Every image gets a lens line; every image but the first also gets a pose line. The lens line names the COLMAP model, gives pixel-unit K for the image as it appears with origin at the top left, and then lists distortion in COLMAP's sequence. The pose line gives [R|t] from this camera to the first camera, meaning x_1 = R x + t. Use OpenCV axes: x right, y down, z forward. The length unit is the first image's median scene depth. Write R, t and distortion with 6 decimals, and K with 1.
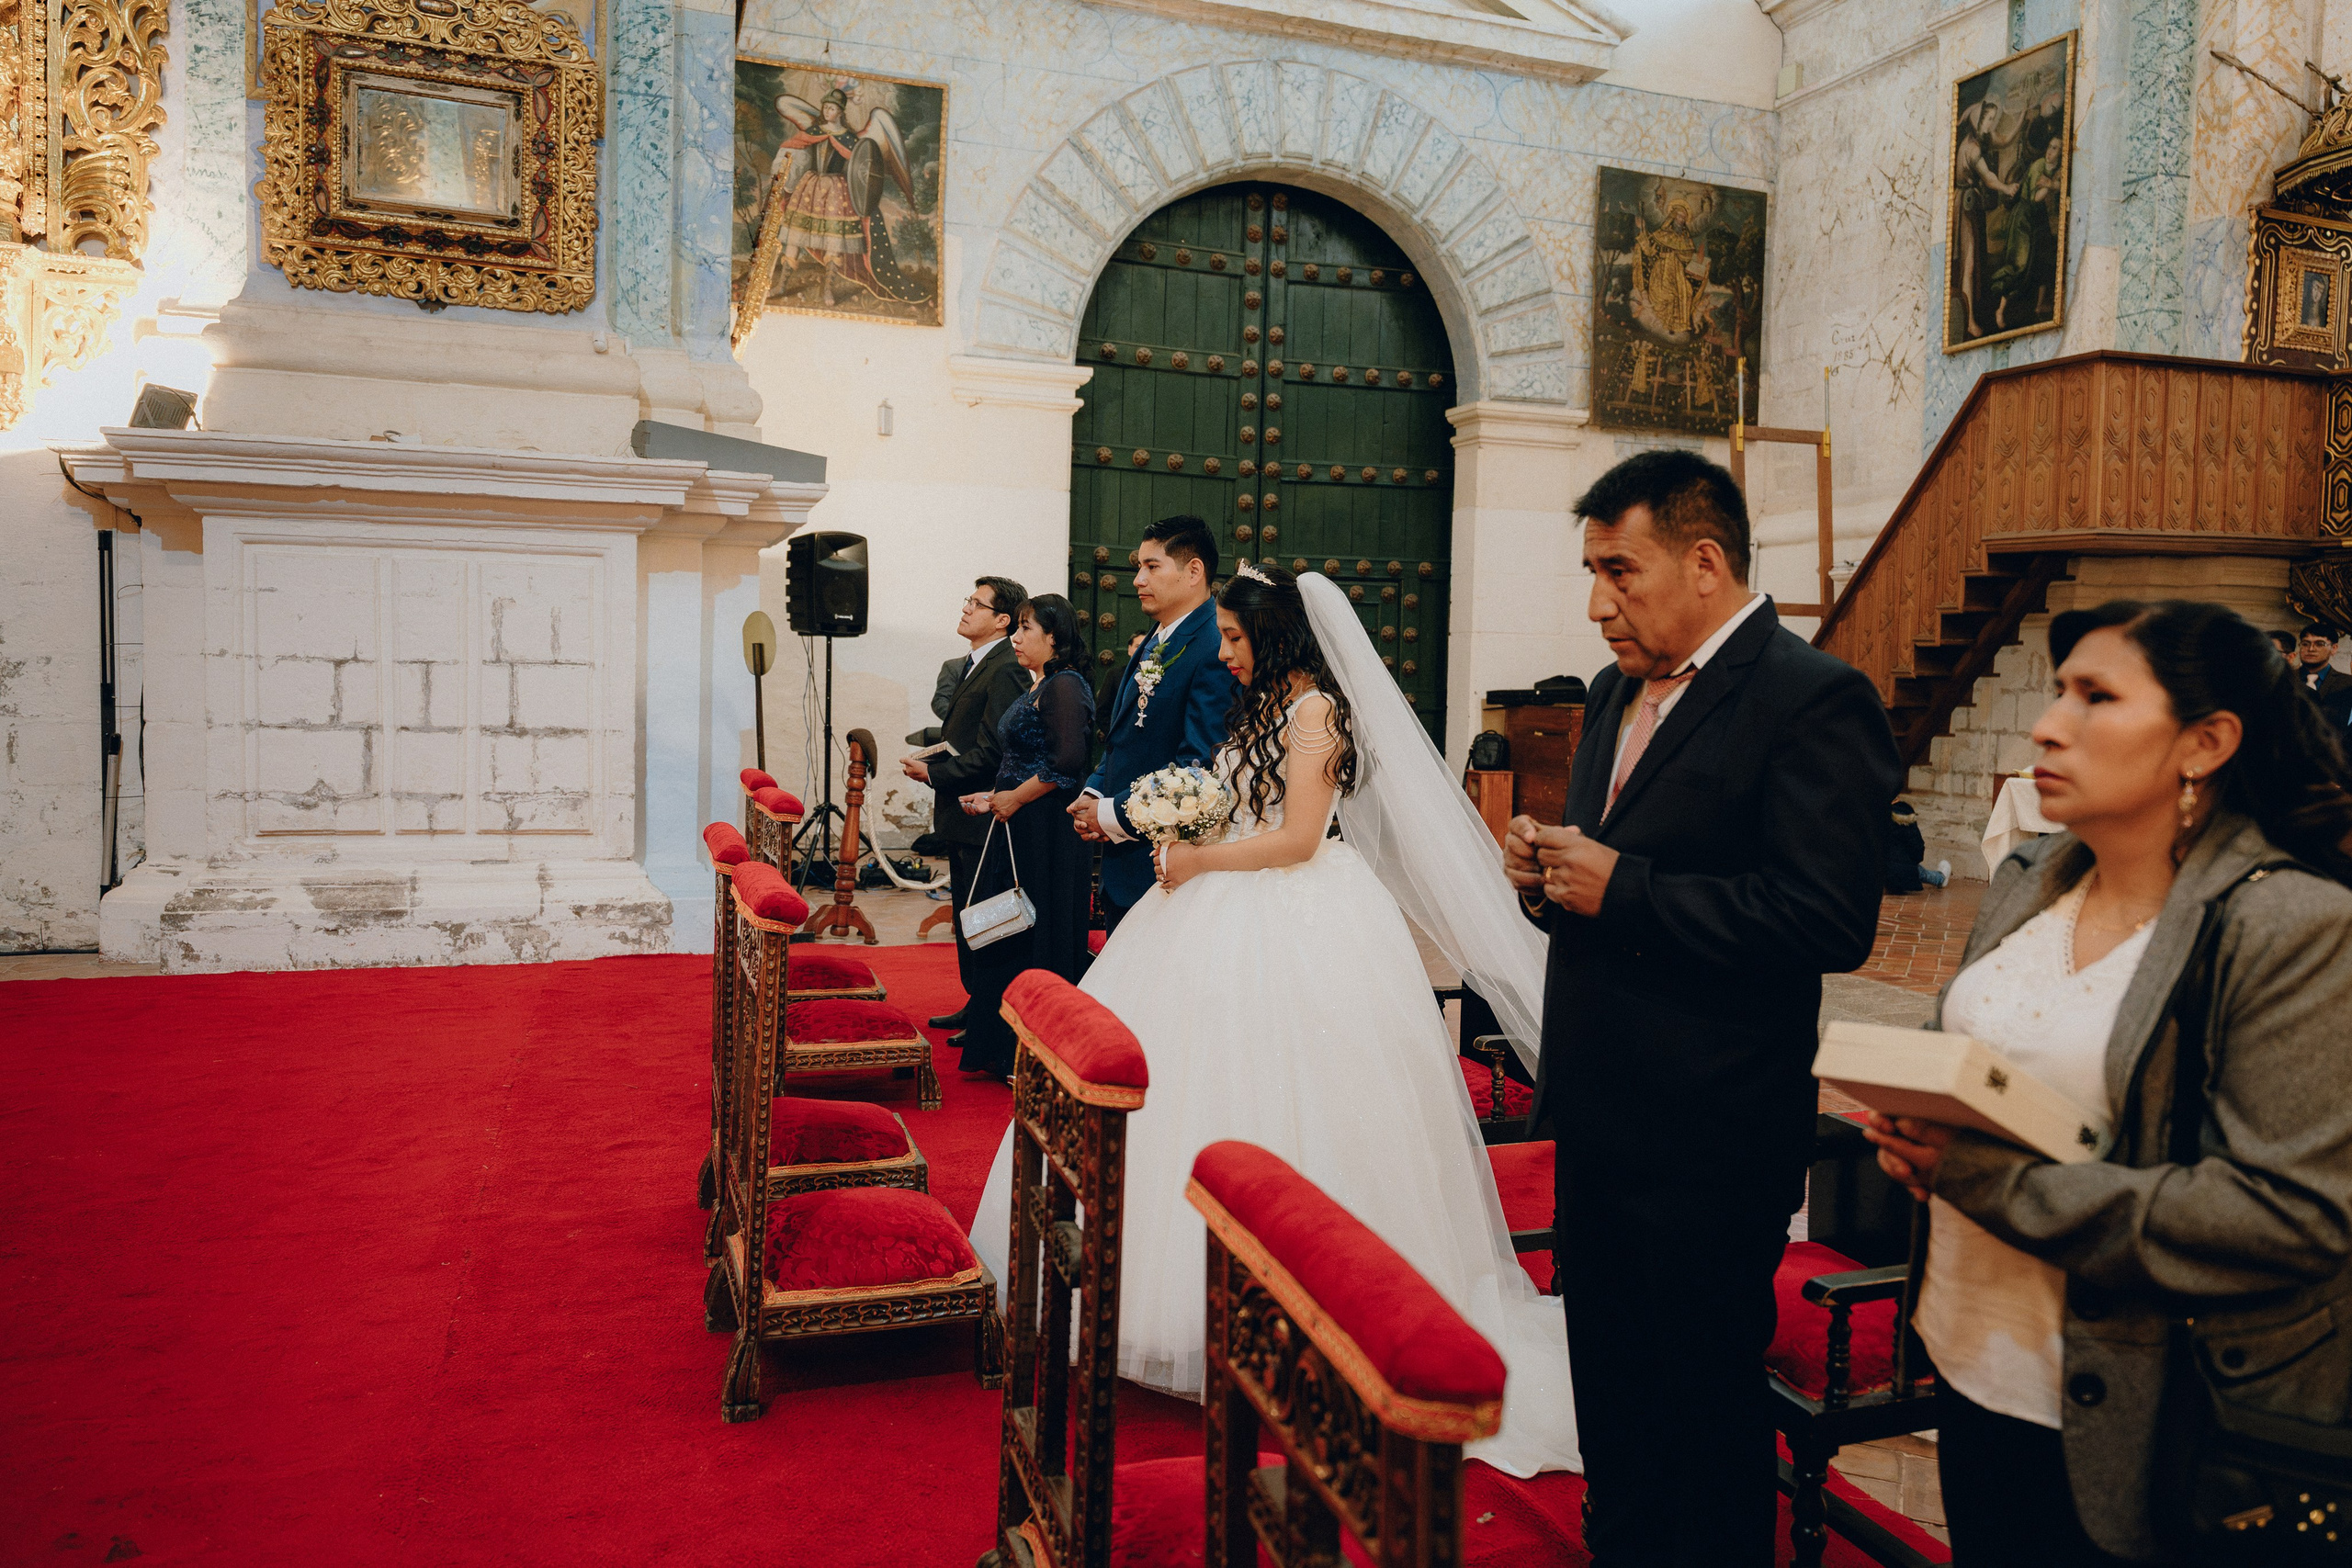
lens RADIAL K [[1648.2, 0, 1206.7], [0, 1648.2, 774.1], [0, 0, 1]] dist [-0.006038, -0.012851]
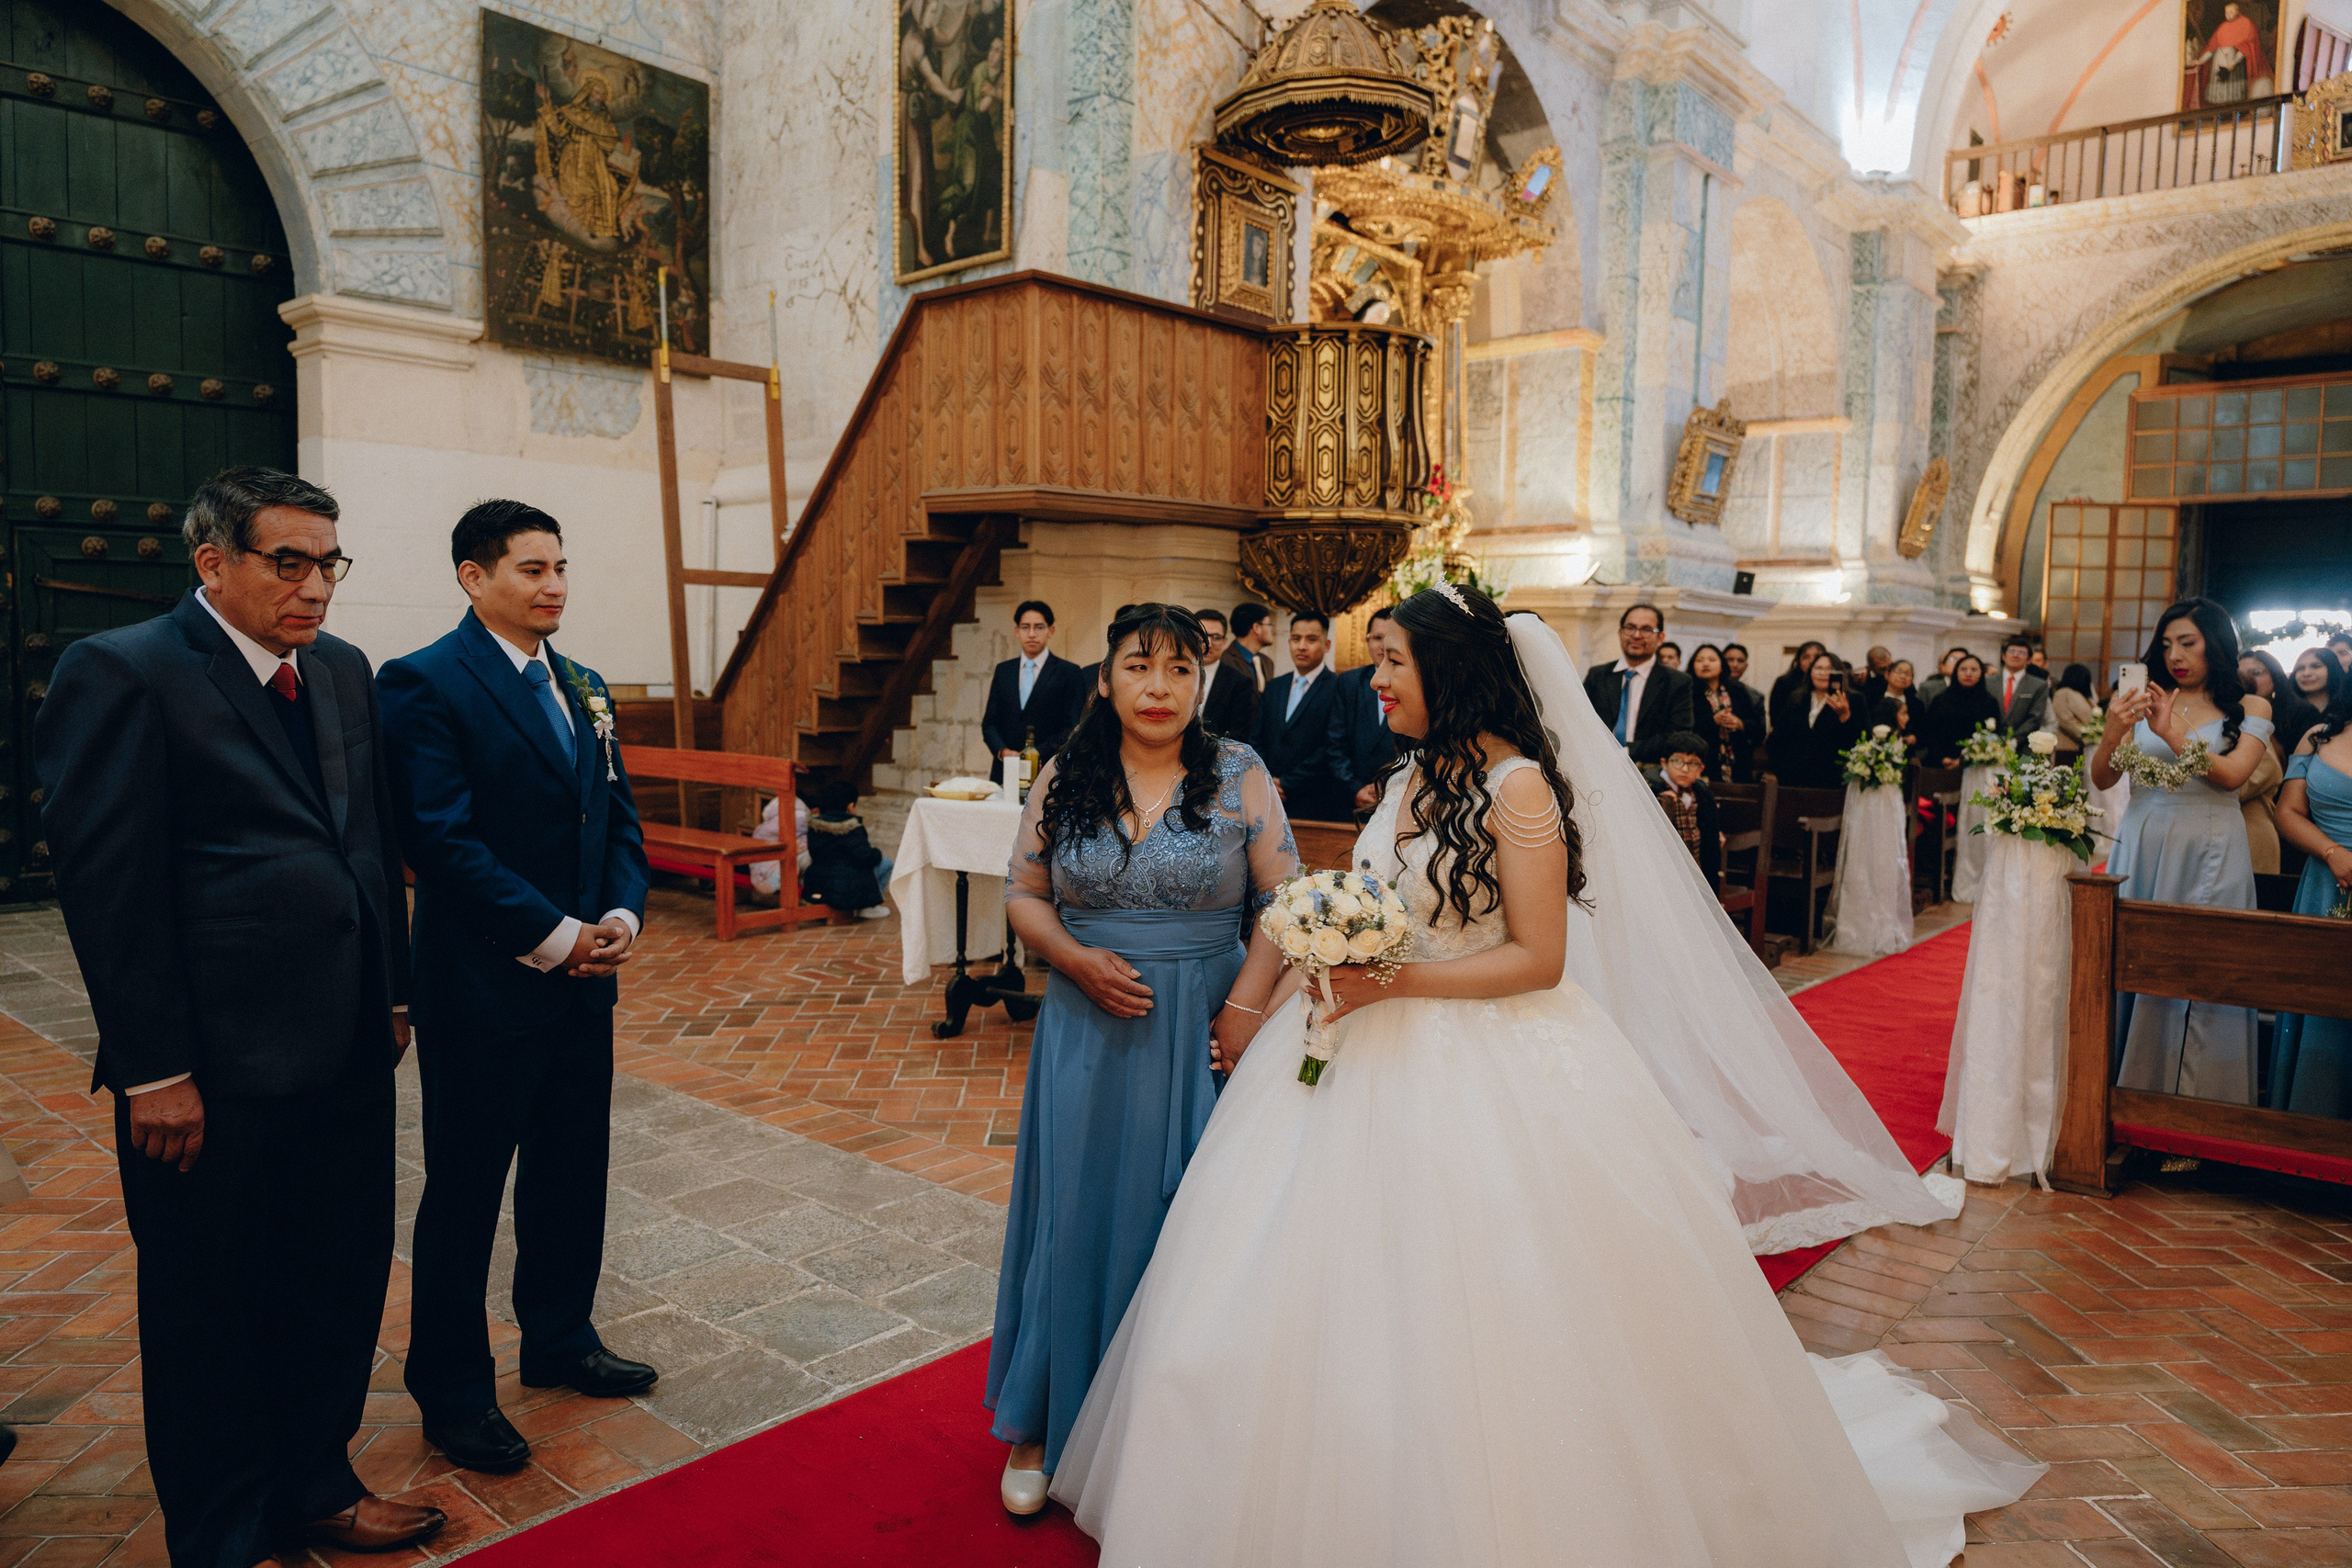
lens RADIAL K [[1571.0, 0, 1167.2], [0, 1571.0, 785.8], [0, 0, 1]] dist [-0.003391, -0.014064]
pose [[0.870965, -0.047879, 0.489007, 0.175049], [0.034335, 0.998739, 0.036632, -0.019991], [-0.490144, -0.015115, 0.871510, 0.231355]]
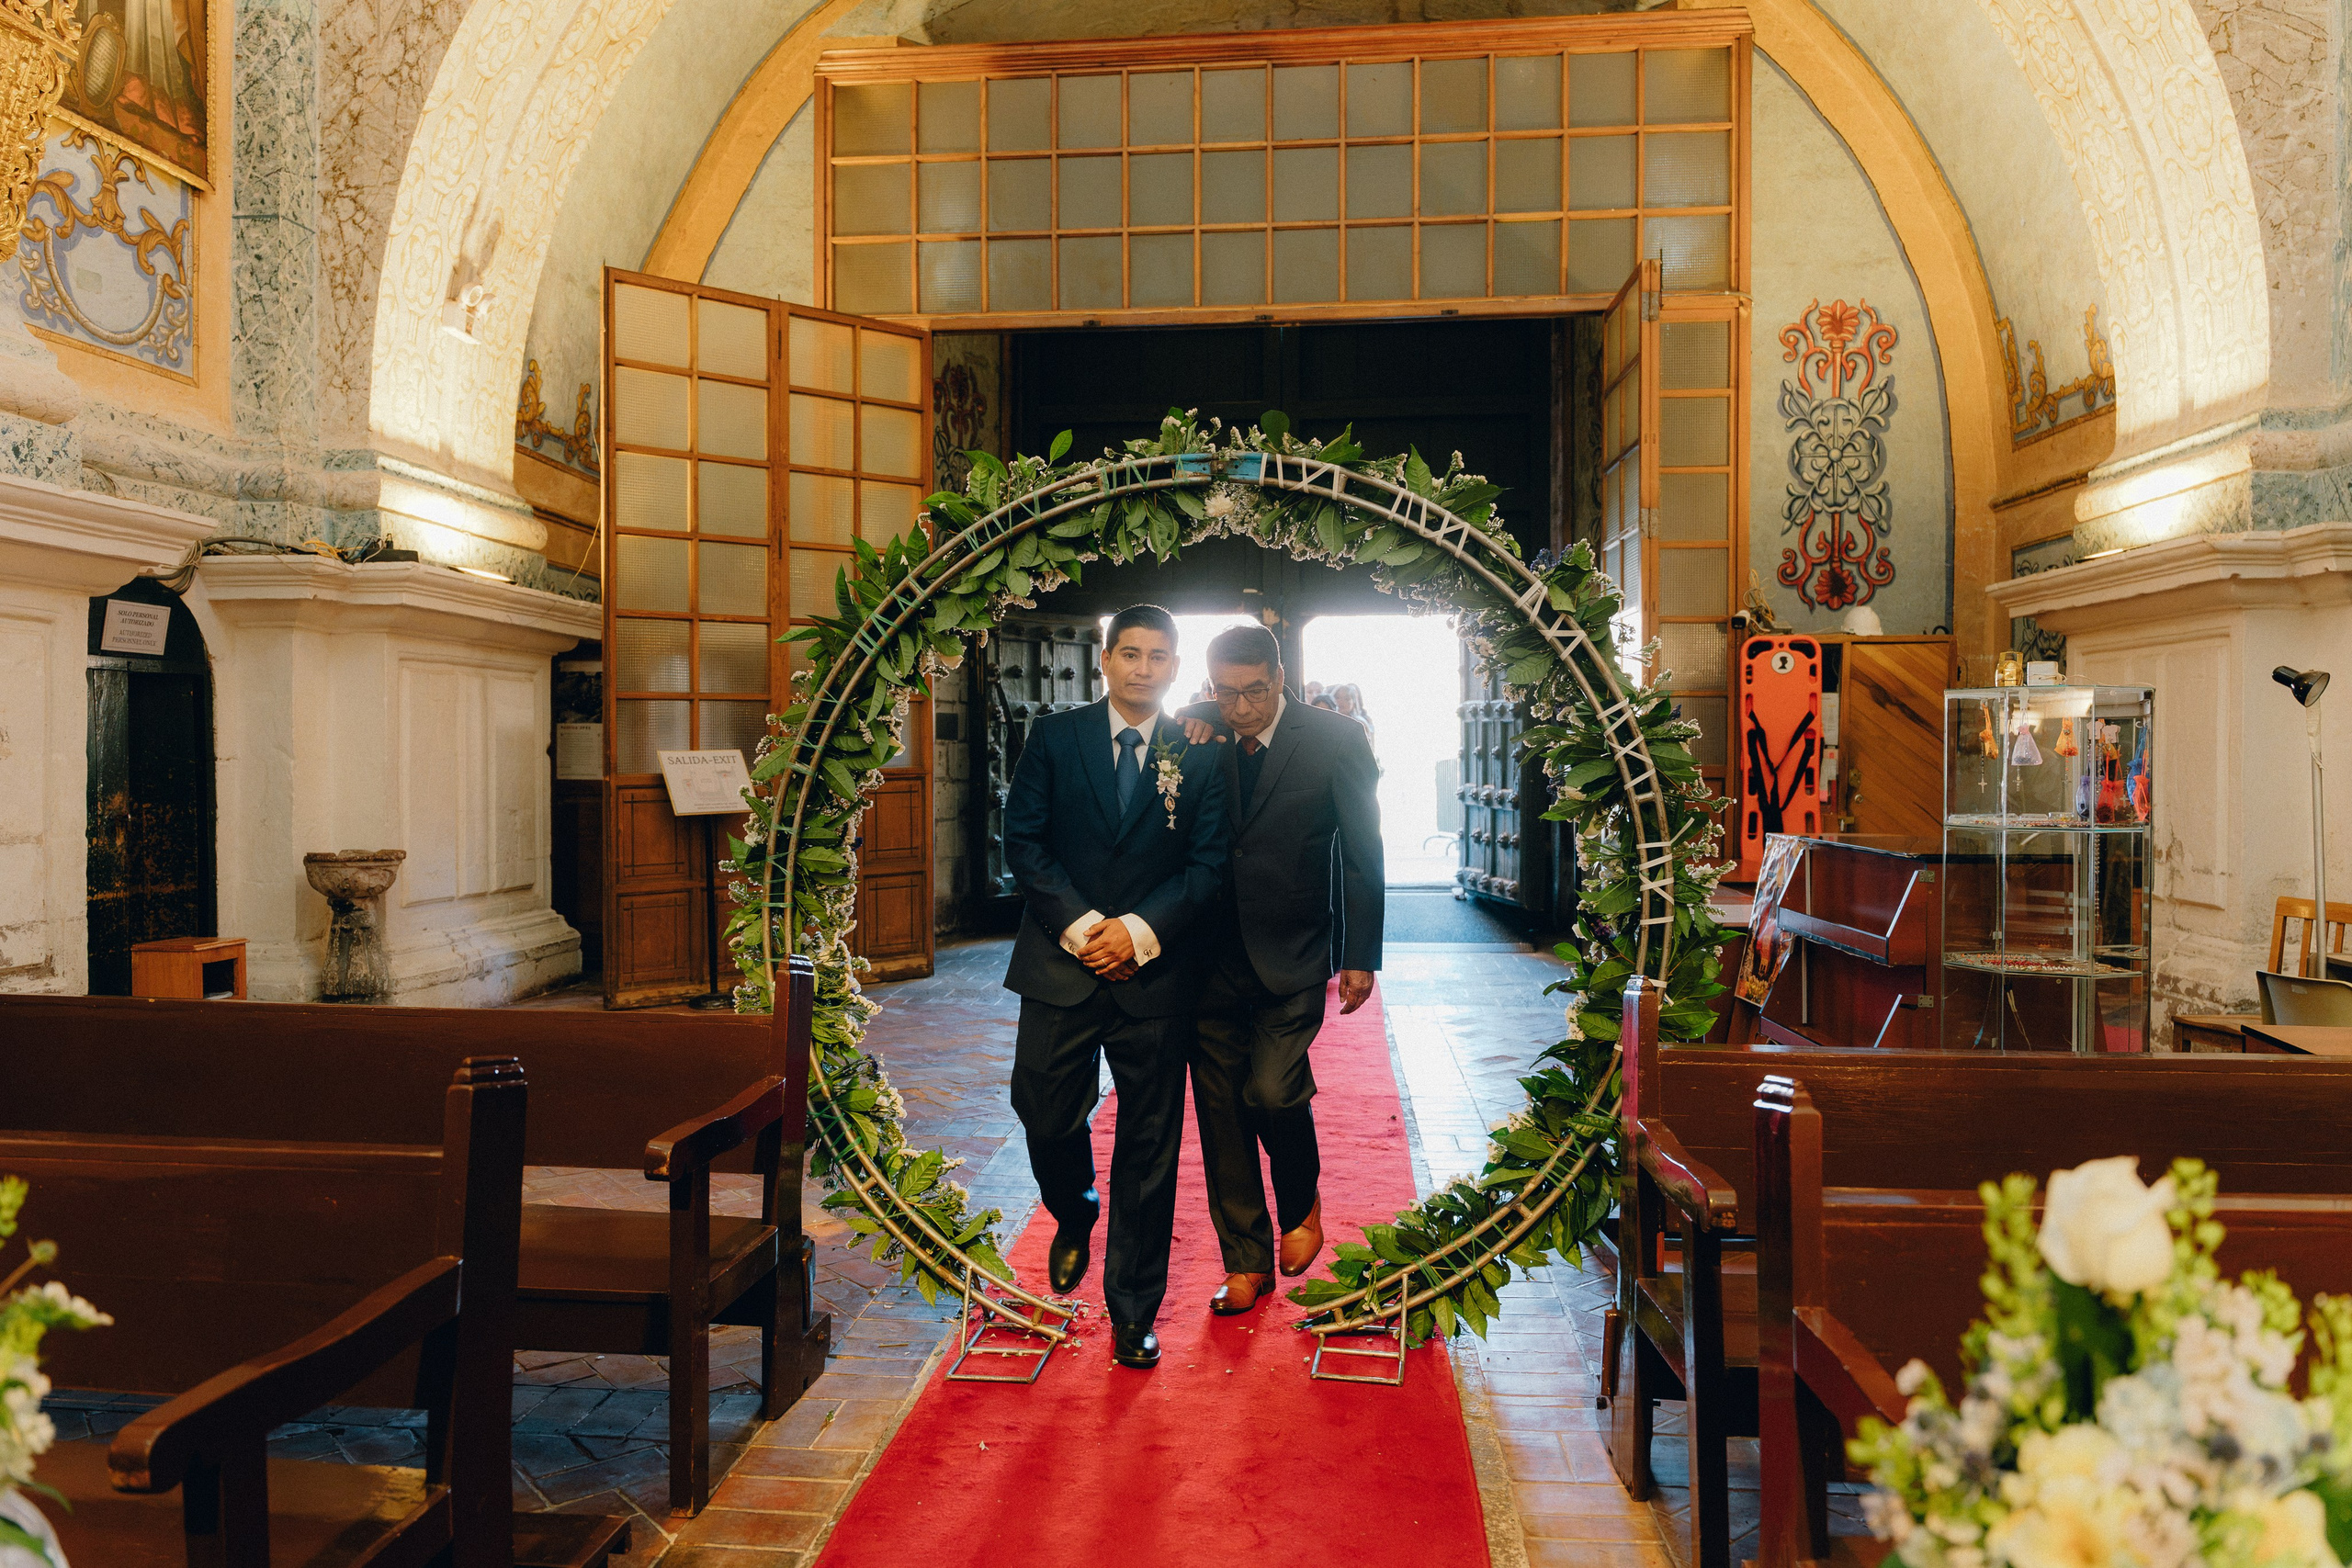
lens RADIAL K [[1607.7, 0, 1180.6], [0, 1607.7, 782.2], [0, 0, 1]] dist [-0.007498, -0.006501]
pose [[0.417141, -0.035441, 0.908151, 1.633832], [0.063140, 0.997955, 0.009943, -0.021201], [-0.906646, 0.053193, 0.418525, 0.910210]]
